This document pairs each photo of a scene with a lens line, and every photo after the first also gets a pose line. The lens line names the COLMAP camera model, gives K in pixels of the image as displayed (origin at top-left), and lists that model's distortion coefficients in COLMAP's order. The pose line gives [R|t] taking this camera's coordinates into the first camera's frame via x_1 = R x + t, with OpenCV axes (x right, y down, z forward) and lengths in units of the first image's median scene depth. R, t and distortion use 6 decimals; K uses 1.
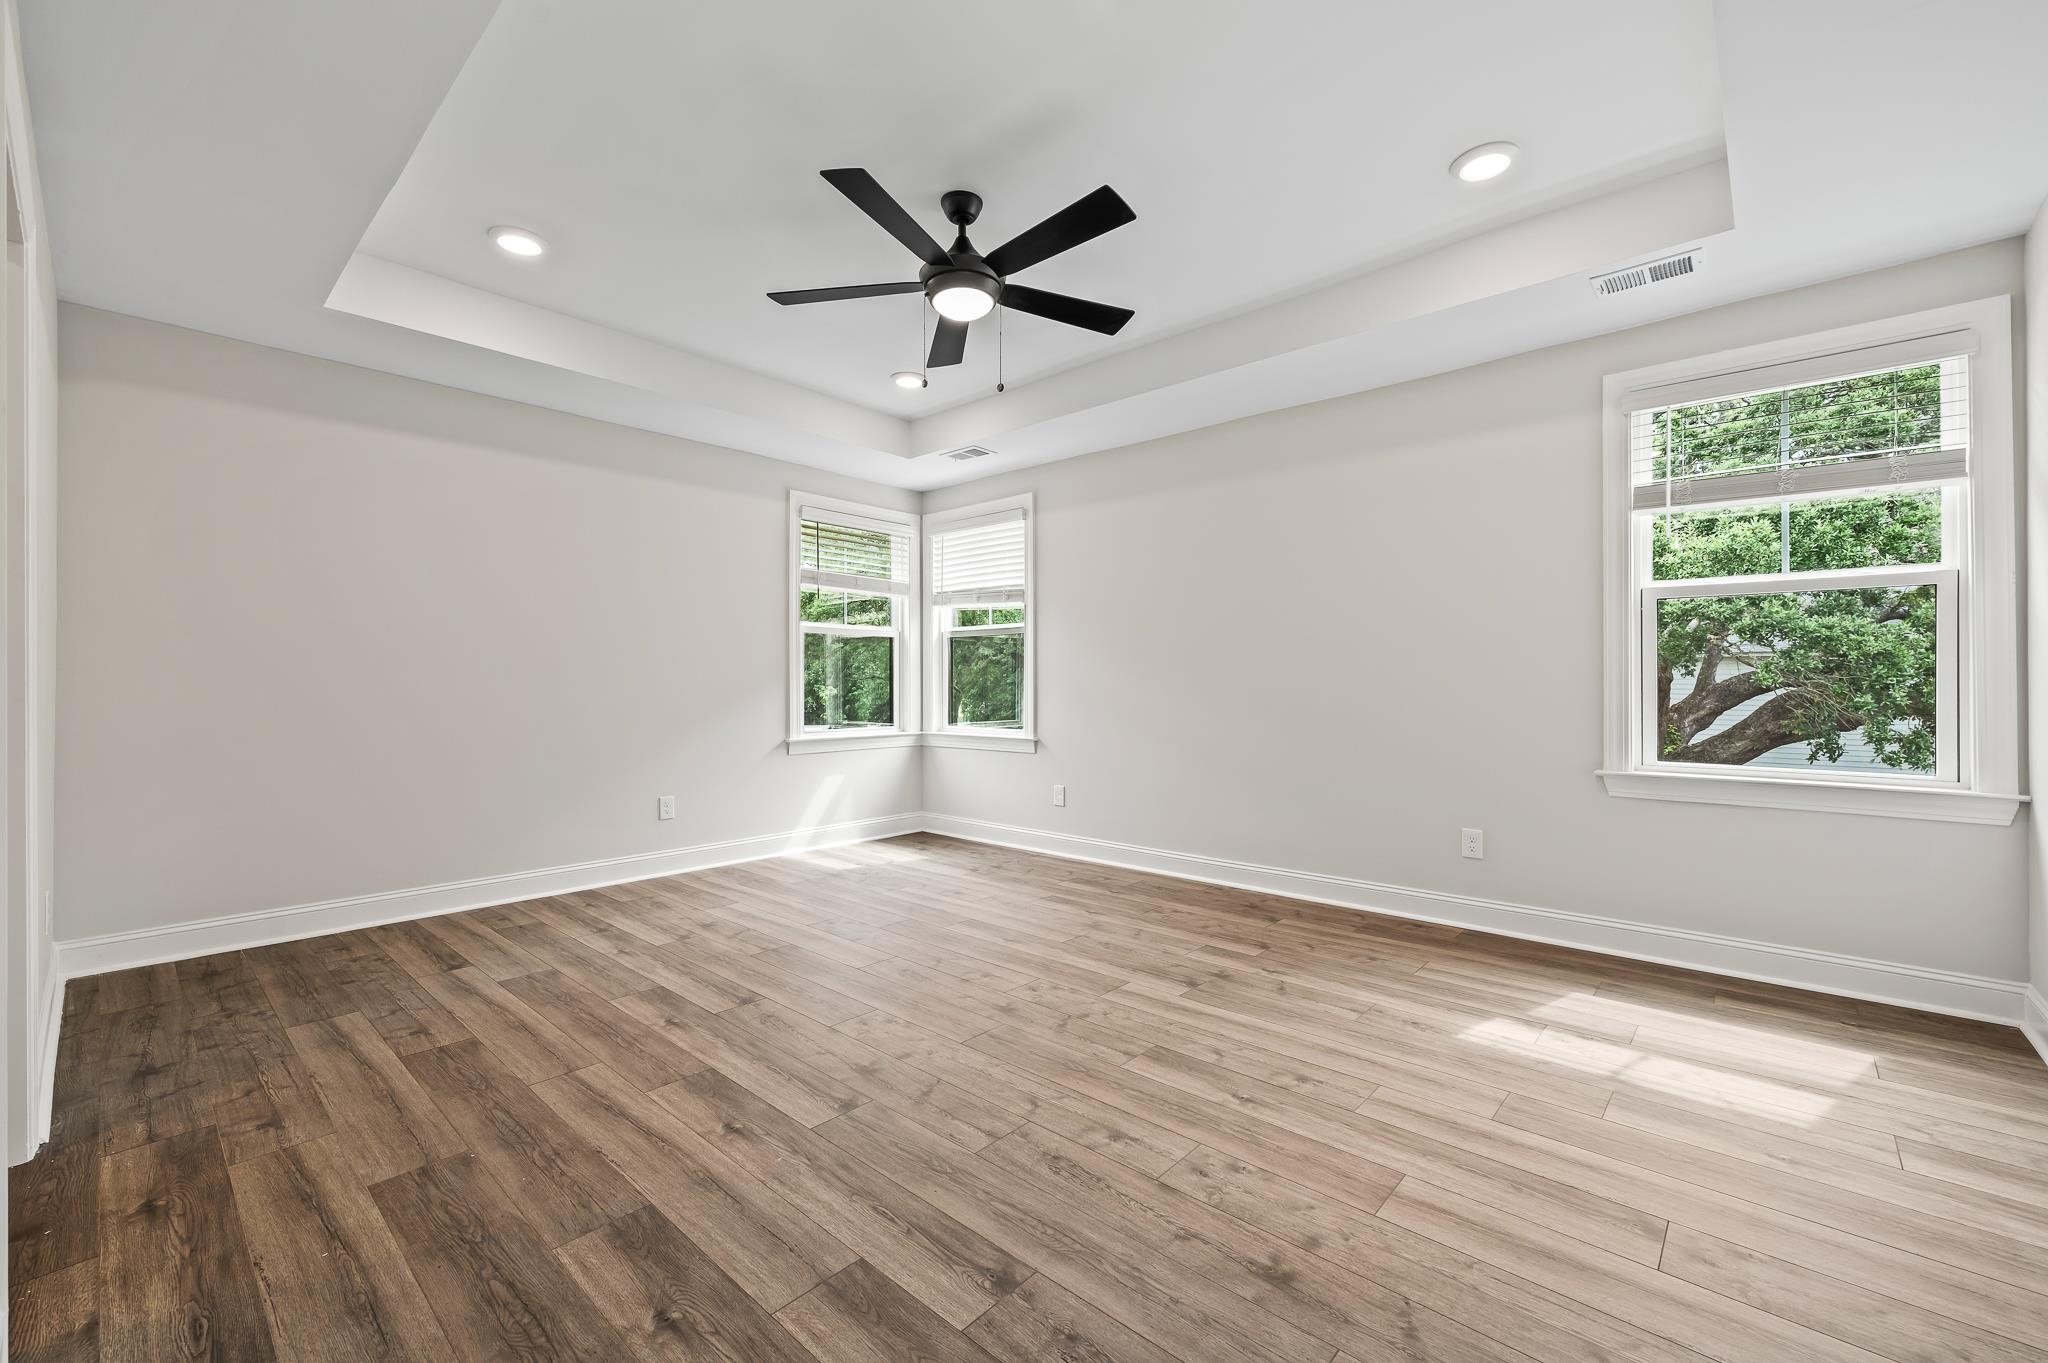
lens RADIAL K [[871.6, 0, 1024.5], [0, 871.6, 652.3], [0, 0, 1]] dist [0.000594, 0.000114]
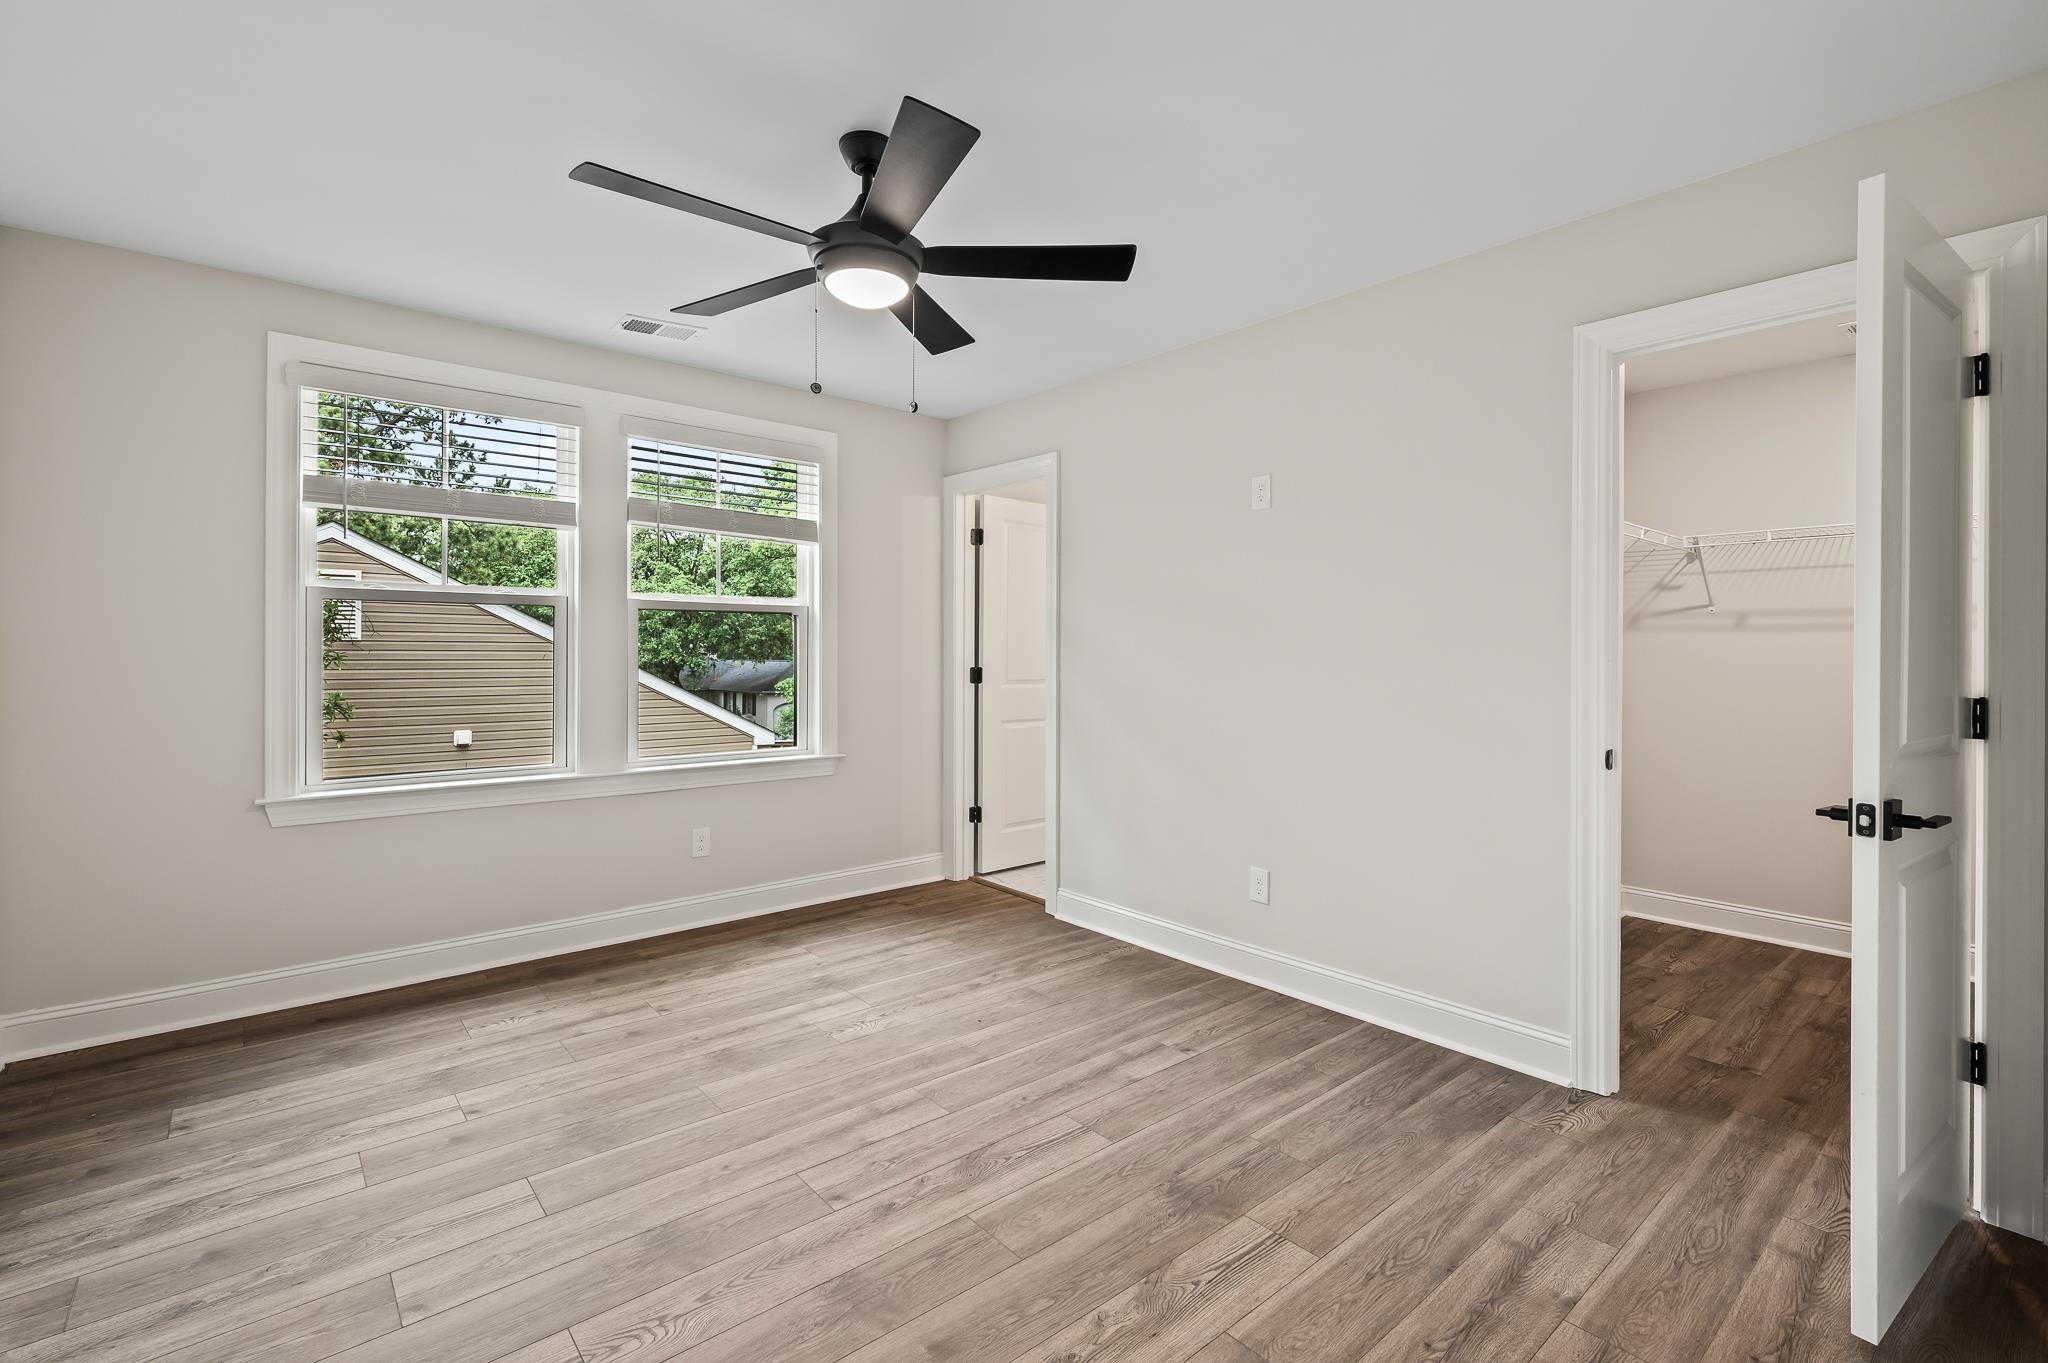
lens RADIAL K [[926.6, 0, 1024.0], [0, 926.6, 681.5], [0, 0, 1]] dist [0.000380, 0.000049]
pose [[0.147229, -0.011635, 0.989034, -0.268130], [-0.005514, 0.999906, 0.012584, 0.008898], [-0.989087, -0.007306, 0.147151, 0.258142]]
